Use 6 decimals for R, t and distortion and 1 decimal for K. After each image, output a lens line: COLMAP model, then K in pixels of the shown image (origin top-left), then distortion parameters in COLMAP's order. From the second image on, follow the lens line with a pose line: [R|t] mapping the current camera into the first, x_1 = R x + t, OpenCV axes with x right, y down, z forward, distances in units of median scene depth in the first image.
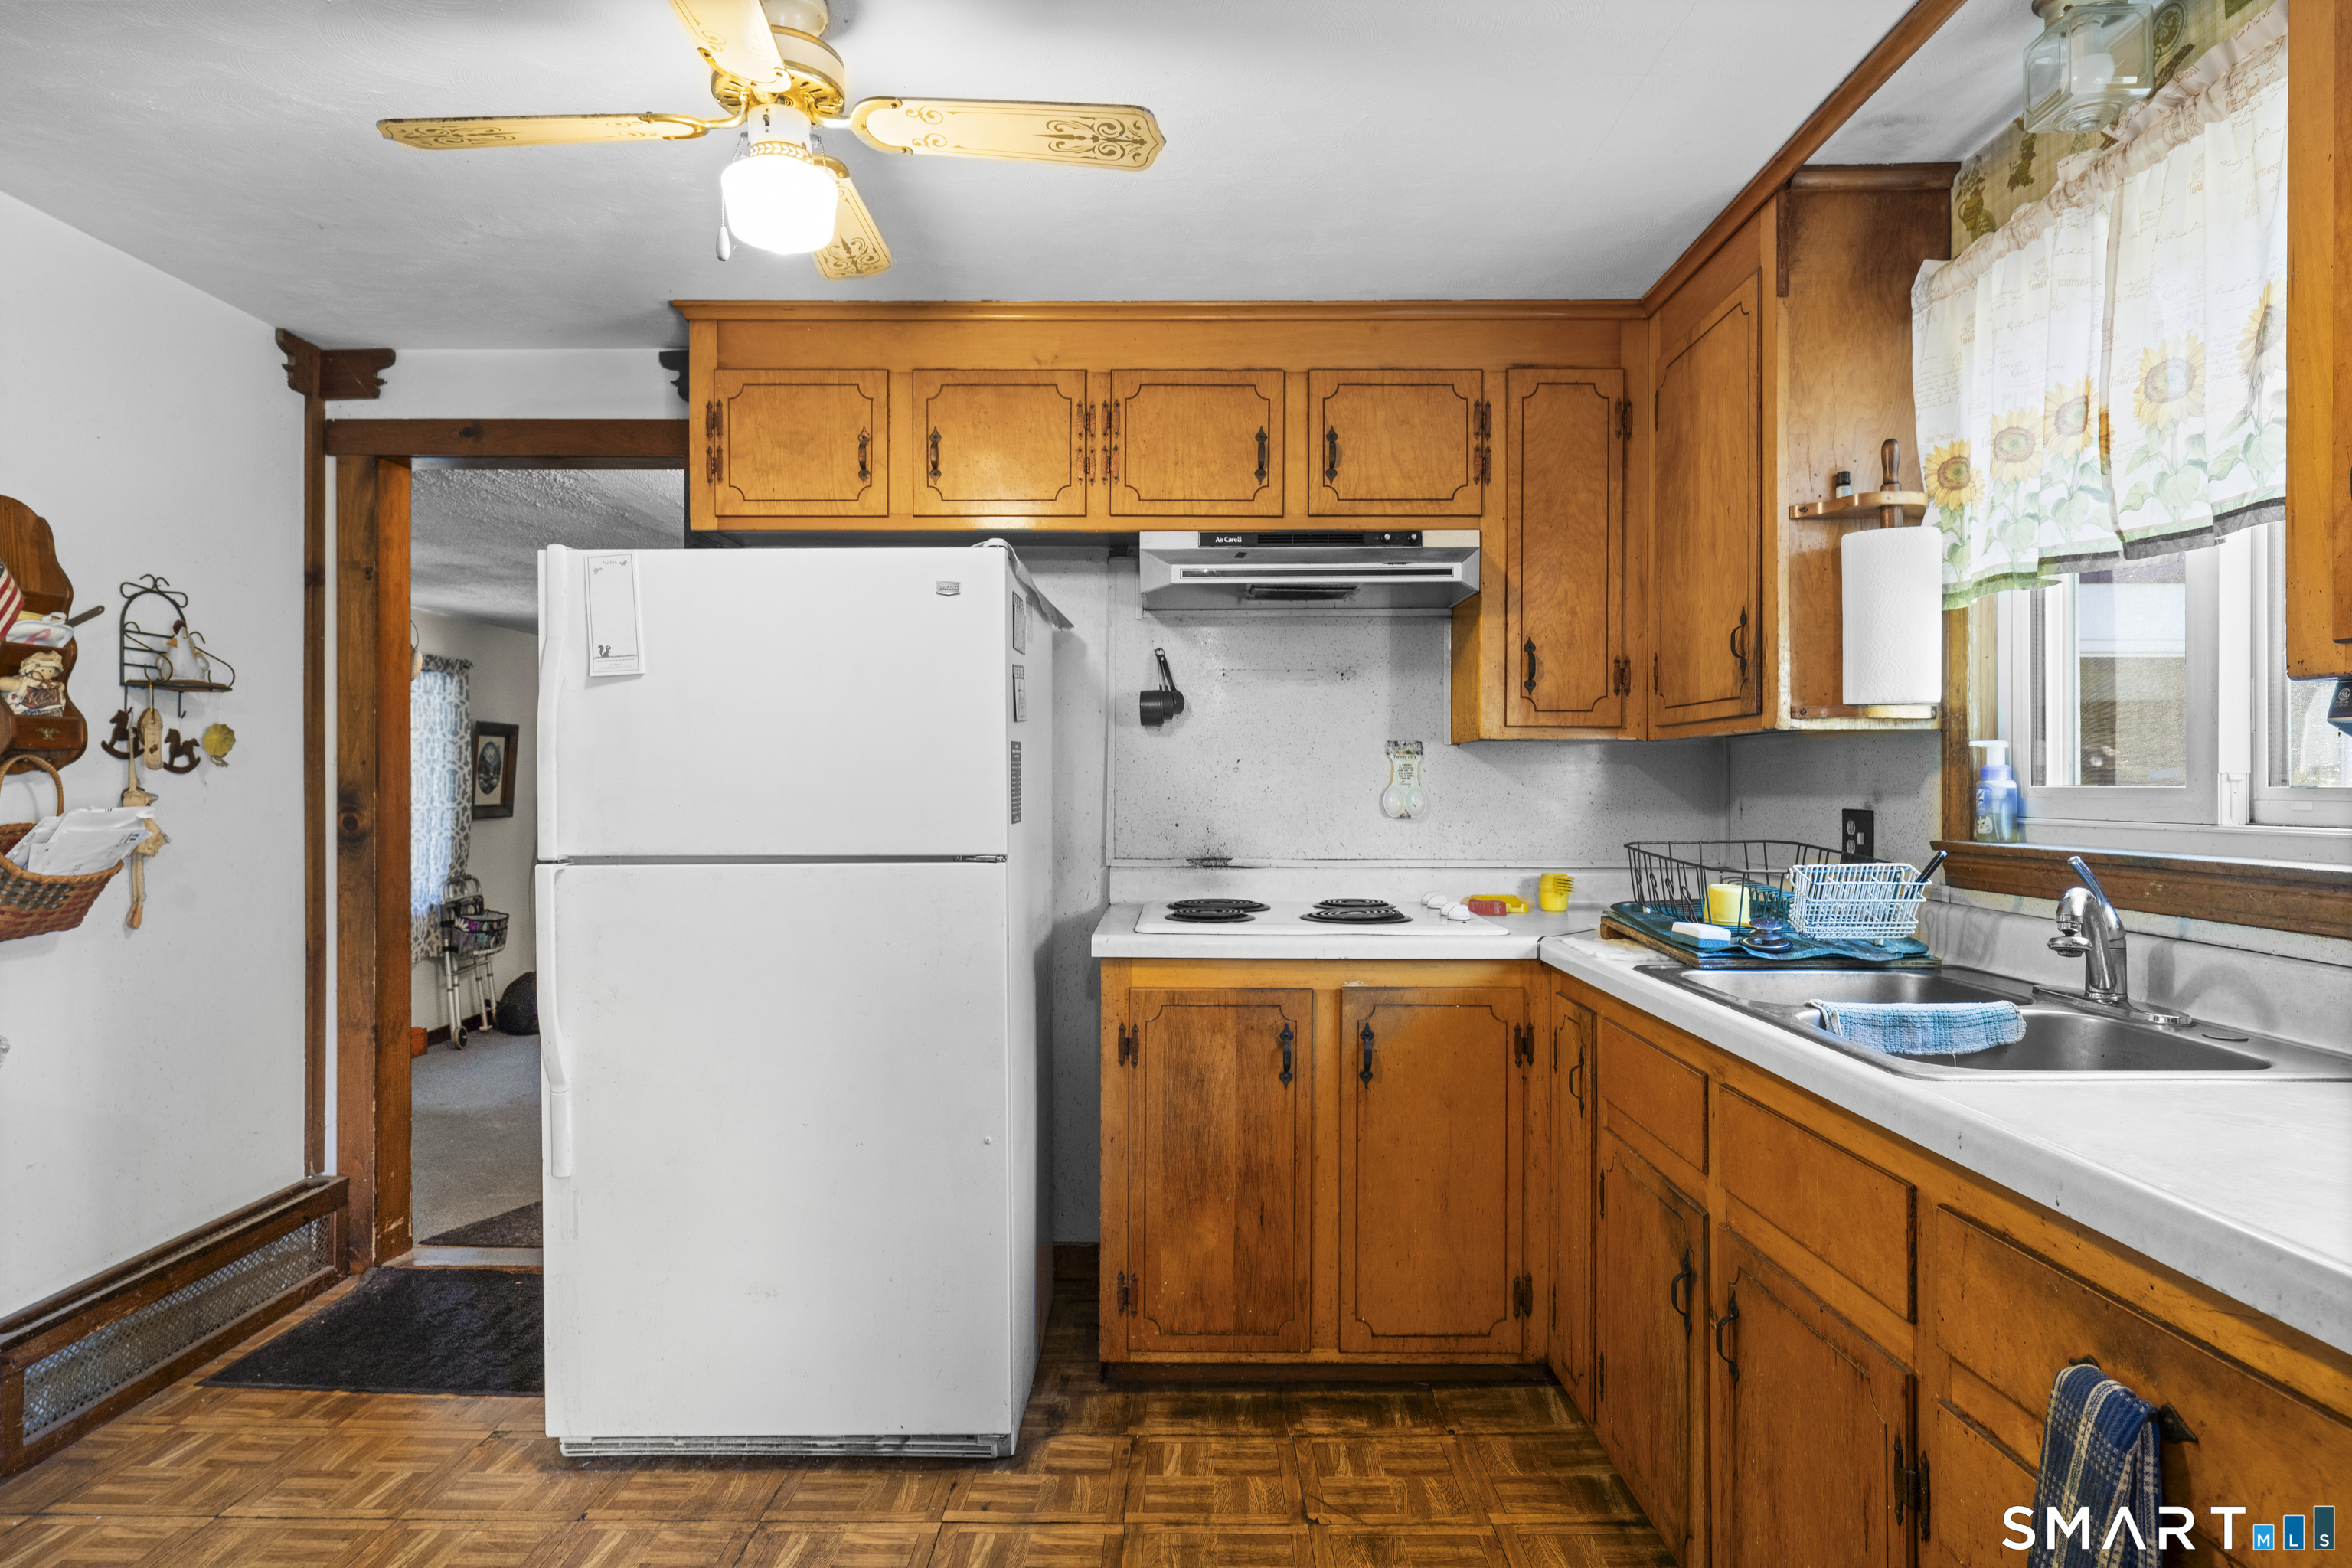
lens RADIAL K [[1356.1, 0, 1176.0], [0, 1356.1, 784.0], [0, 0, 1]] dist [0.000080, 0.000003]
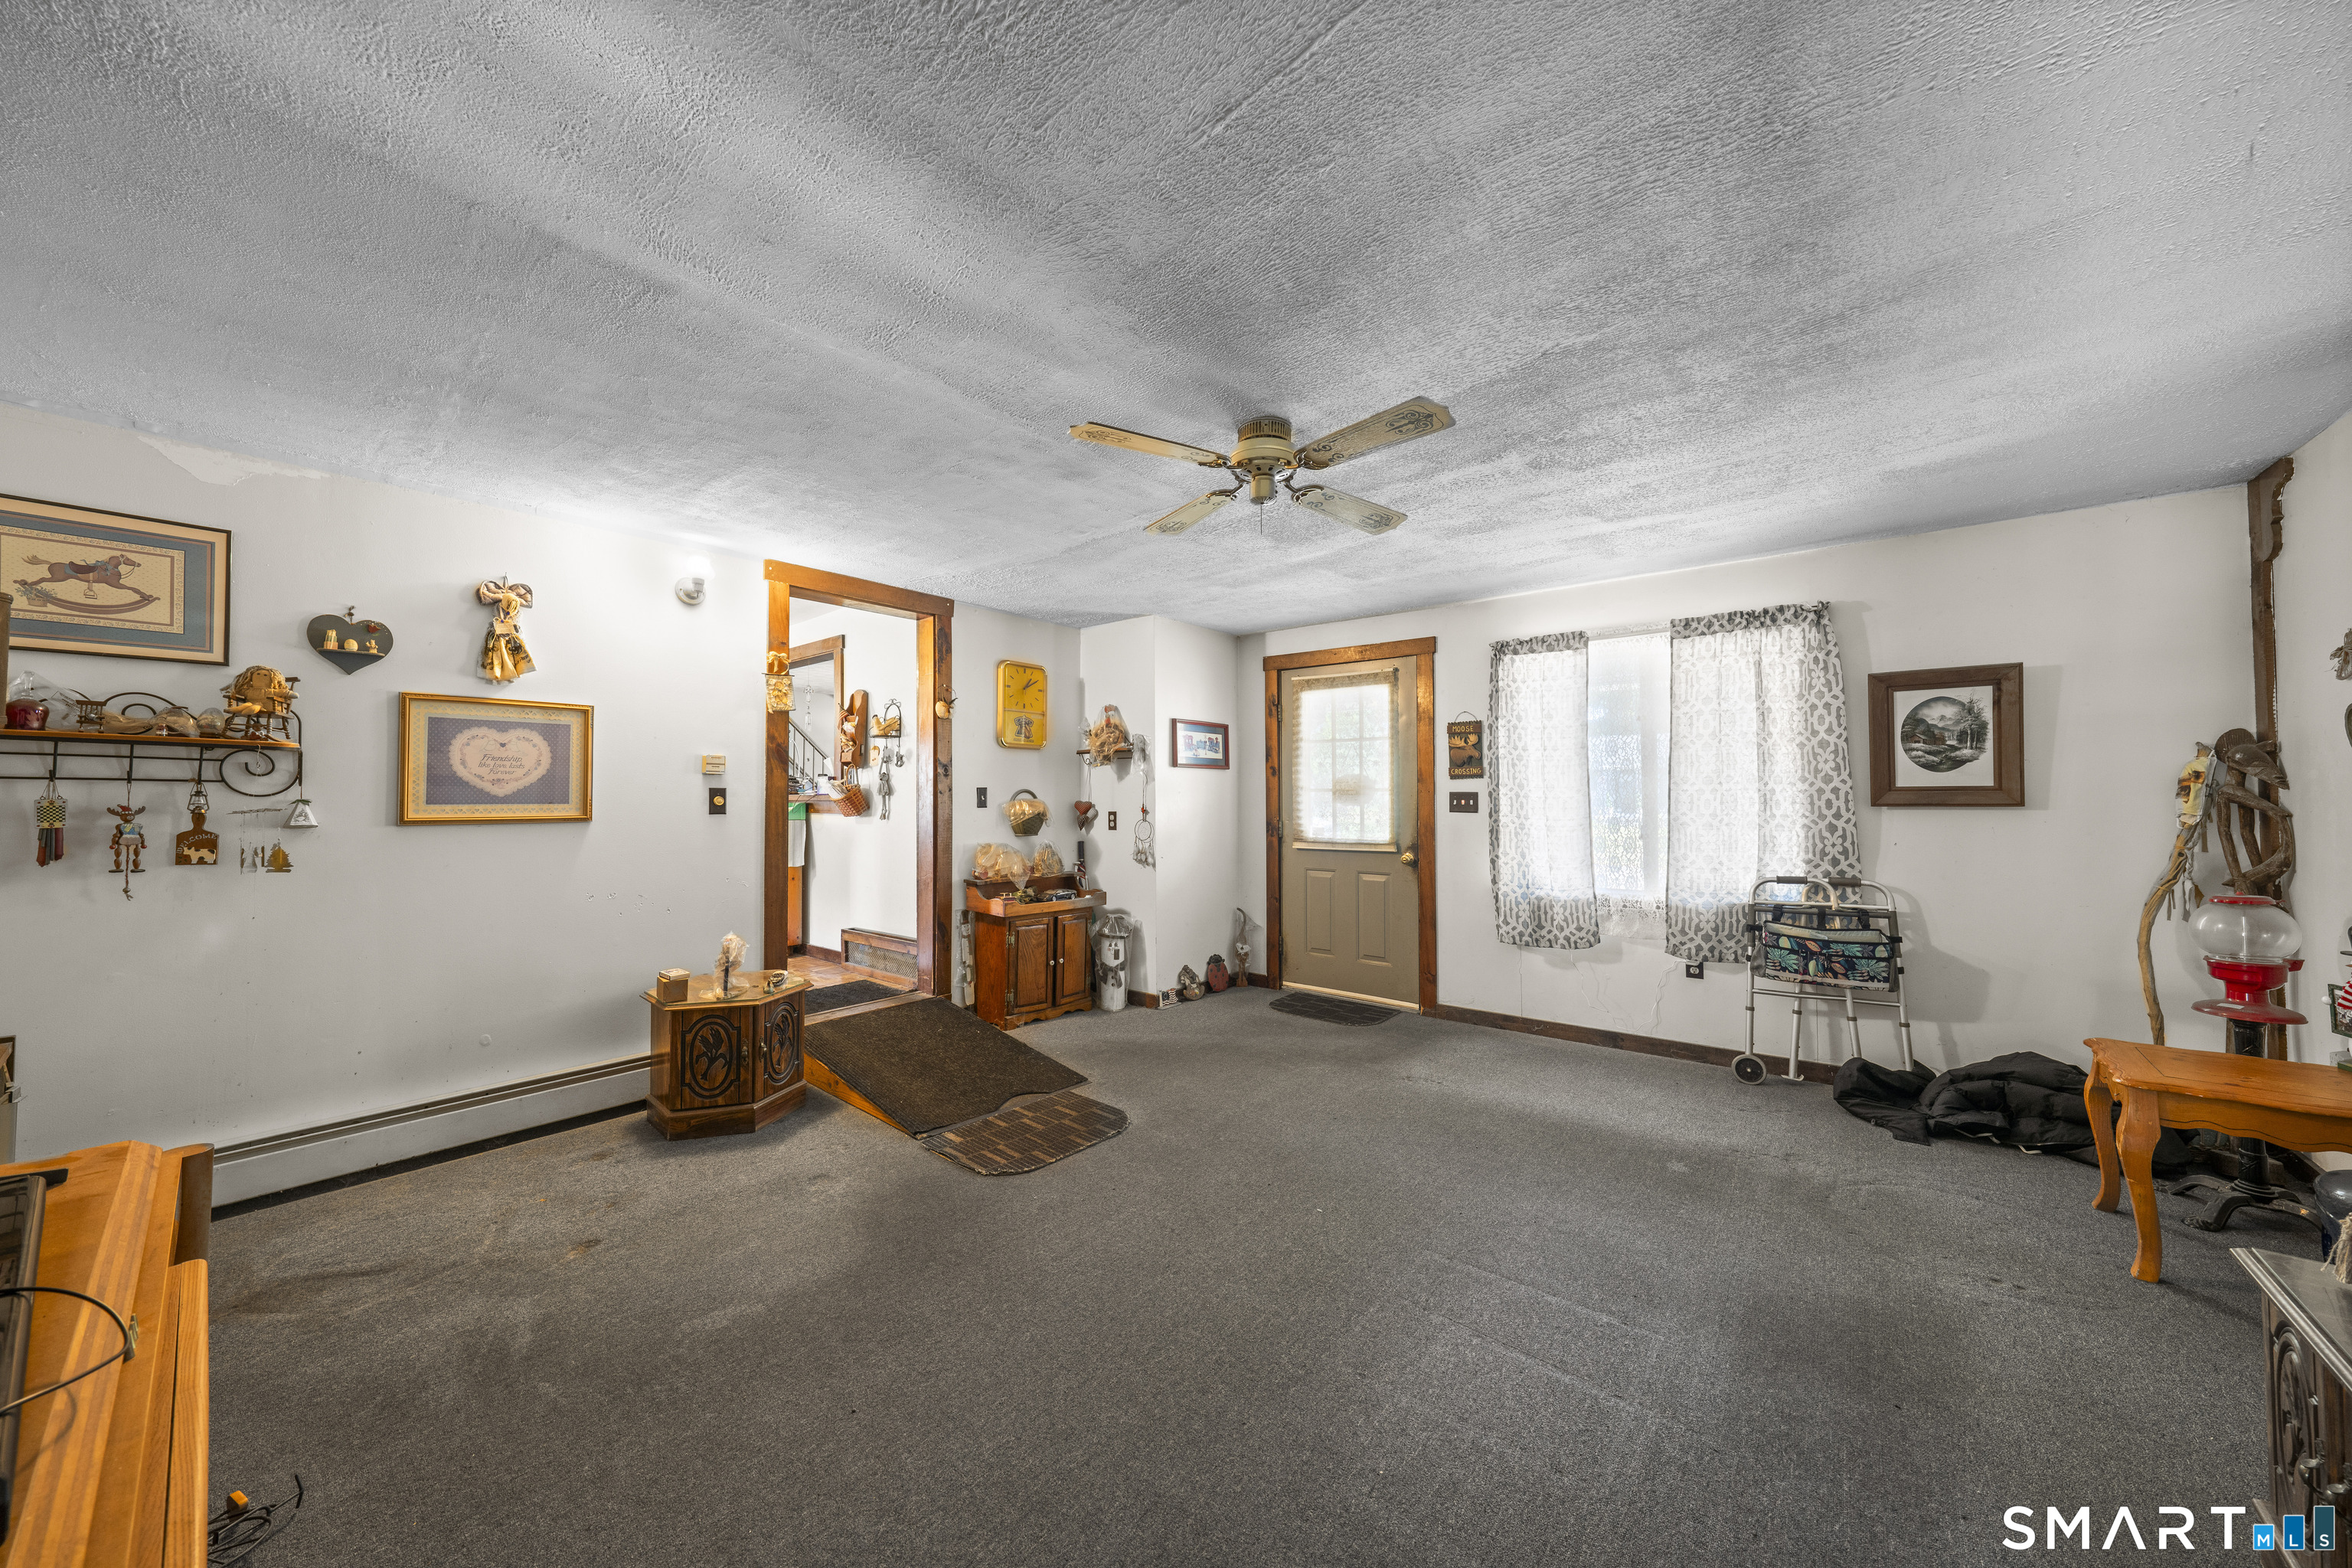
lens RADIAL K [[798.7, 0, 1176.0], [0, 798.7, 784.0], [0, 0, 1]] dist [0.000008, 0.000018]
pose [[-0.640665, -0.005088, -0.767804, 0.093193], [0.002263, 0.999961, -0.008514, 0.024344], [0.767817, -0.007192, -0.640629, 1.442271]]
